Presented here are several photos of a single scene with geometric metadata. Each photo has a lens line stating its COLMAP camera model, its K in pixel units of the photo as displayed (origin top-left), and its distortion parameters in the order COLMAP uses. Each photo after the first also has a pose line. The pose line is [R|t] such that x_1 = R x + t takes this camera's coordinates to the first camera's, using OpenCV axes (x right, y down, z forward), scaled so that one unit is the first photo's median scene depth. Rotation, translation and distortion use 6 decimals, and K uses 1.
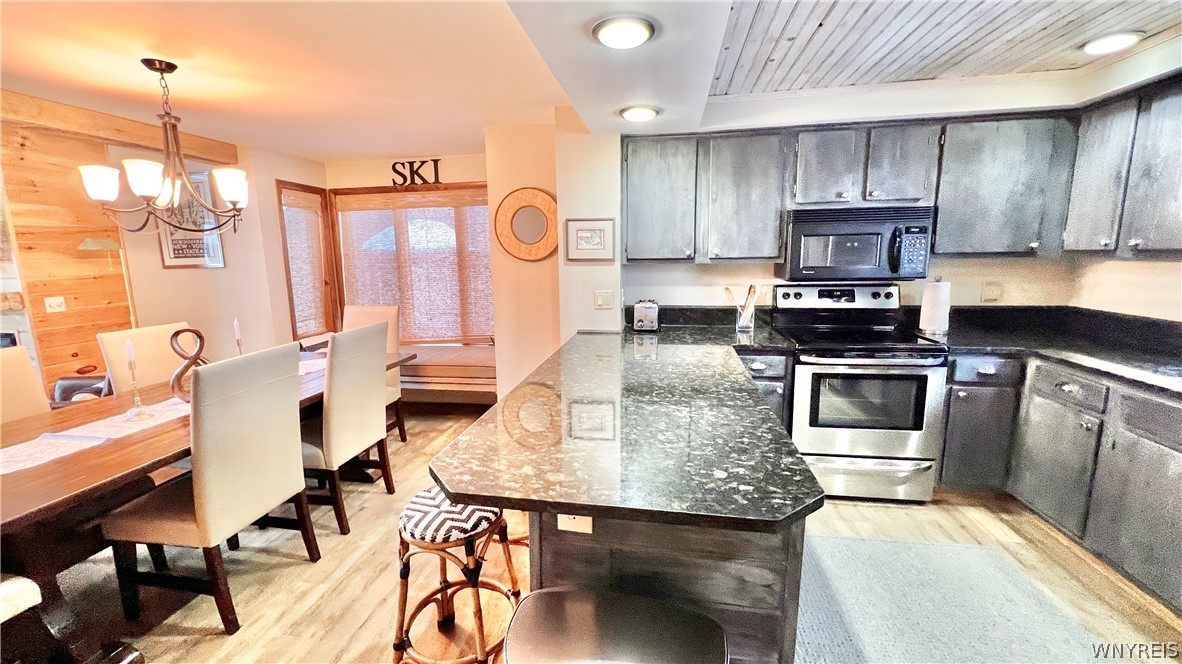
lens RADIAL K [[471.3, 0, 589.1], [0, 471.3, 329.9], [0, 0, 1]] dist [-0.000918, 0.000028]
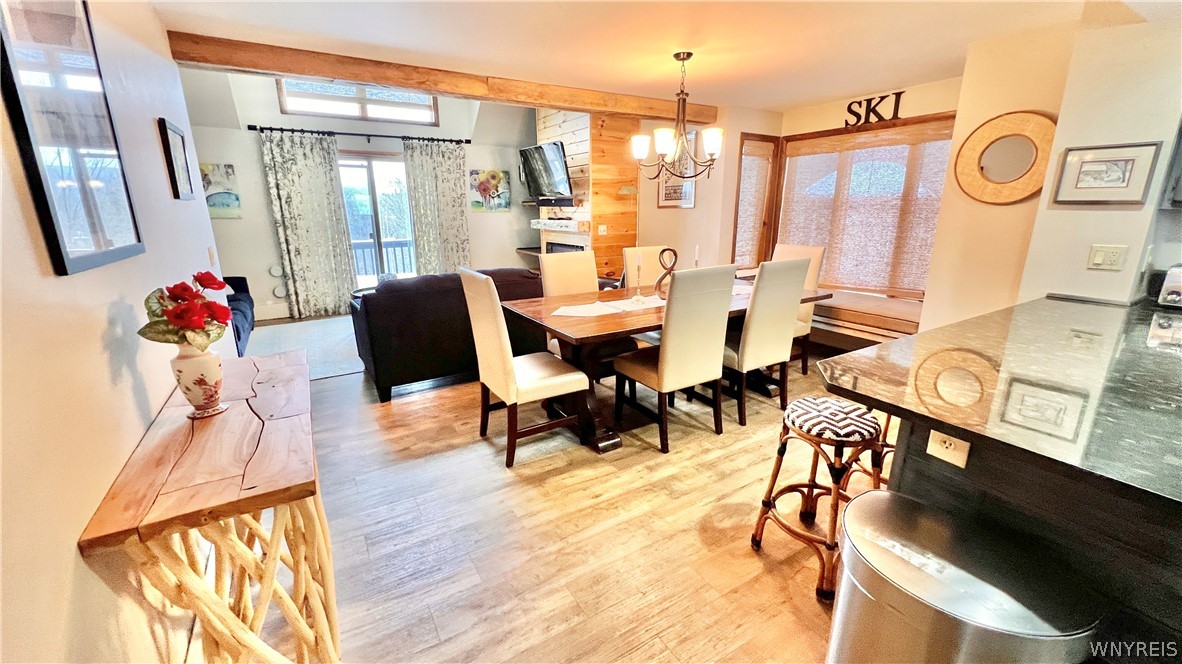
lens RADIAL K [[471.3, 0, 589.3], [0, 471.3, 330.0], [0, 0, 1]] dist [-0.000918, 0.000028]
pose [[0.655848, 0.202672, -0.727177, 0.065353], [-0.124284, 0.979131, 0.160801, 0.033335], [0.744591, -0.015084, 0.667350, -0.116270]]
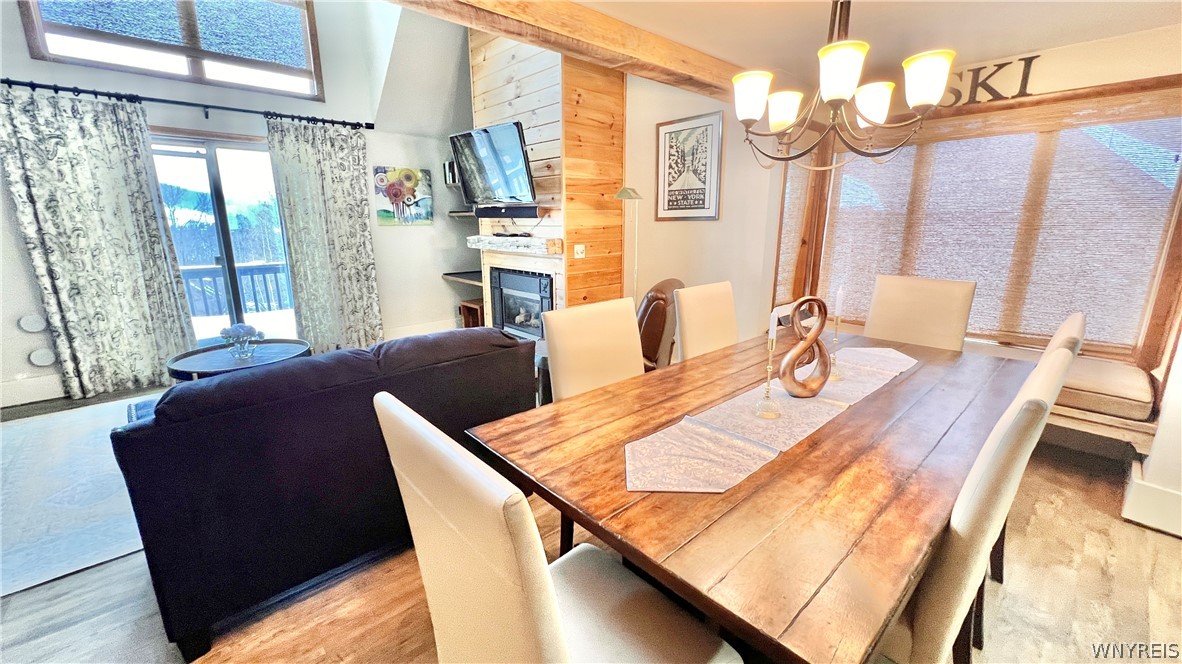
lens RADIAL K [[471.3, 0, 589.0], [0, 471.3, 329.7], [0, 0, 1]] dist [-0.000918, 0.000028]
pose [[0.784153, 0.155534, -0.600761, -0.550724], [-0.109776, 0.987581, 0.112392, 0.001744], [0.610781, -0.022184, 0.791489, 0.174237]]
